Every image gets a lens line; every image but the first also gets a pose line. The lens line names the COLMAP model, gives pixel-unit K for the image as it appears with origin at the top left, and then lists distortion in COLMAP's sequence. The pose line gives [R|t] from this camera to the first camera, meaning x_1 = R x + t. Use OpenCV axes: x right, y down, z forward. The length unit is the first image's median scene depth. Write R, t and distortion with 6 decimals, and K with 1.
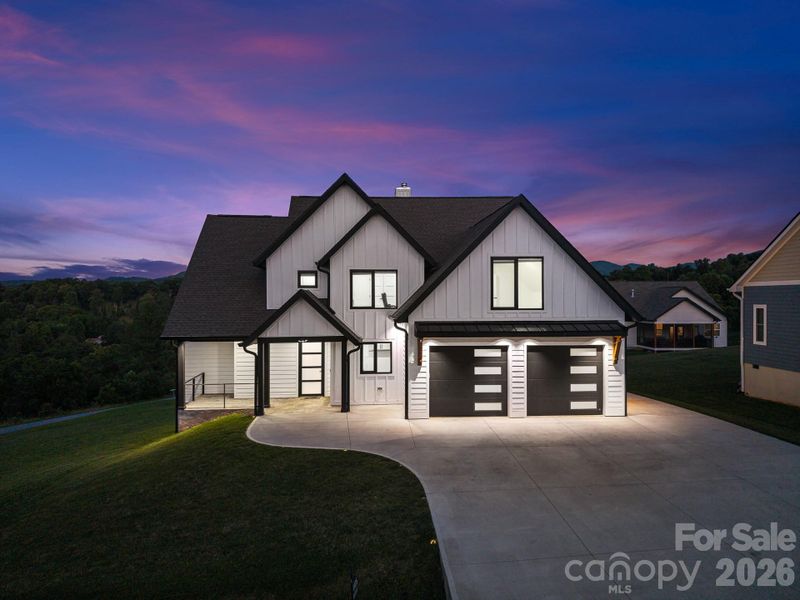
lens RADIAL K [[529.5, 0, 399.7], [0, 529.5, 297.7], [0, 0, 1]] dist [0.032734, -0.028711]
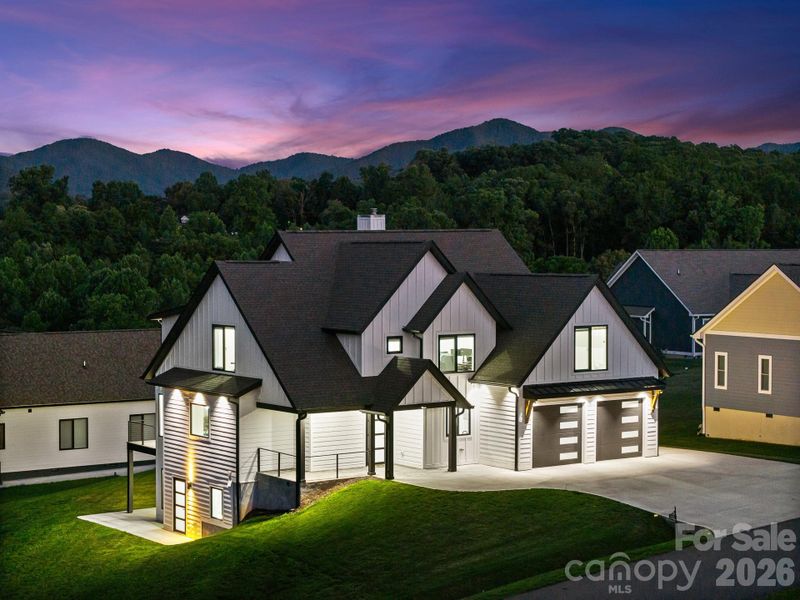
lens RADIAL K [[1566.2, 0, 398.5], [0, 1566.2, 301.3], [0, 0, 1]] dist [-0.008358, 0.000000]
pose [[0.849649, -0.015389, 0.527125, -1.902037], [-0.004264, 0.999341, 0.036048, -0.246579], [-0.527332, -0.032876, 0.849023, -1.651366]]
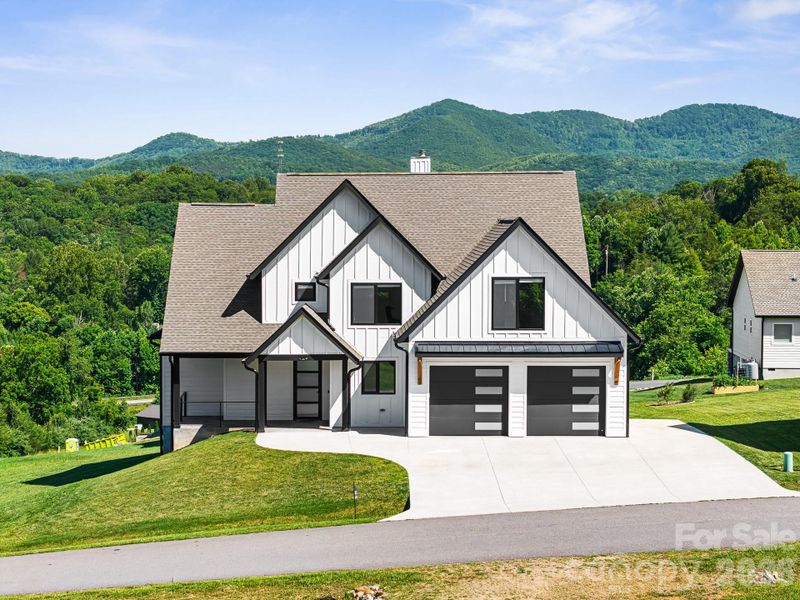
lens RADIAL K [[1570.4, 0, 402.8], [0, 1570.4, 302.0], [0, 0, 1]] dist [0.003952, 0.000000]
pose [[0.998465, 0.008367, -0.054742, 0.162528], [-0.005409, 0.998528, 0.053963, -0.184417], [0.055113, -0.053584, 0.997041, -1.919022]]
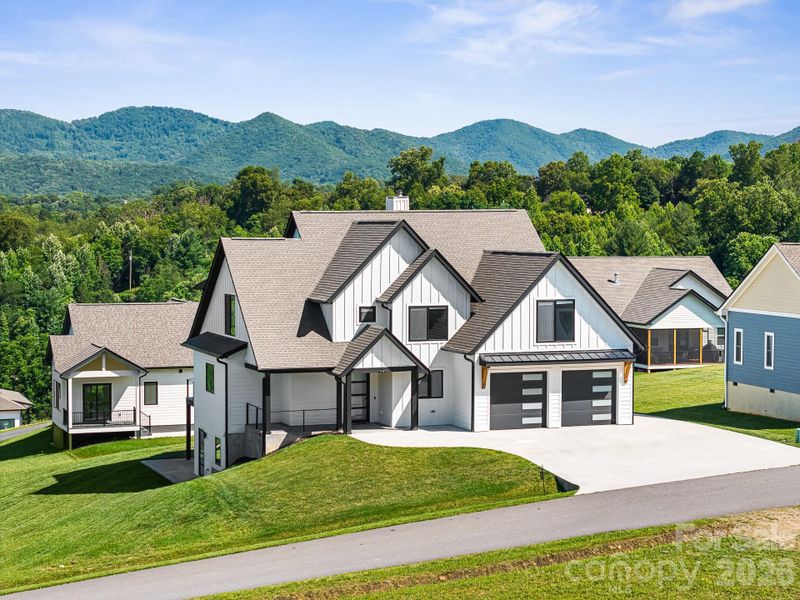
lens RADIAL K [[1566.2, 0, 395.6], [0, 1566.2, 298.3], [0, 0, 1]] dist [-0.008358, 0.000000]
pose [[0.957824, -0.008728, 0.287224, -1.166376], [-0.005504, 0.998798, 0.048707, -0.251414], [-0.287304, -0.048234, 0.956624, -2.351585]]
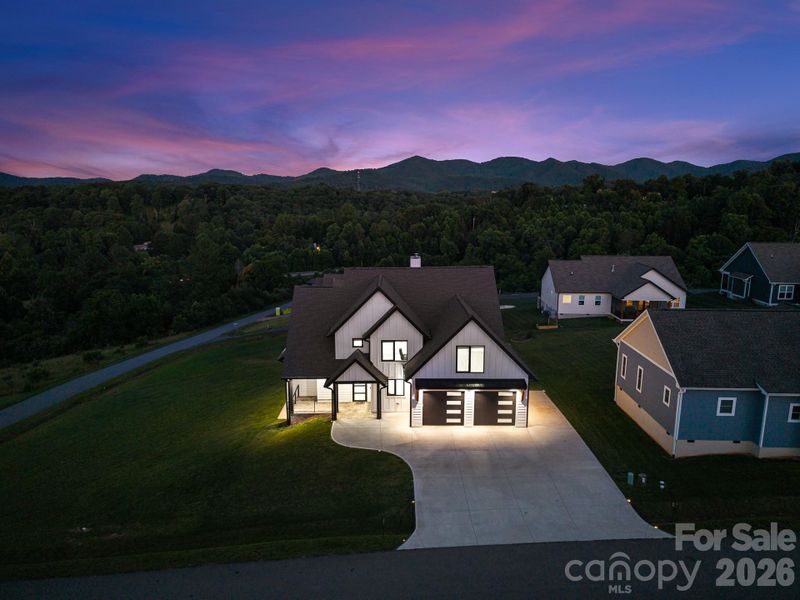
lens RADIAL K [[529.5, 0, 399.0], [0, 529.5, 291.3], [0, 0, 1]] dist [0.032734, -0.028711]
pose [[0.998274, 0.013729, -0.057099, 0.071921], [-0.003579, 0.984704, 0.174197, -0.575511], [0.058618, -0.173692, 0.983054, -0.793700]]
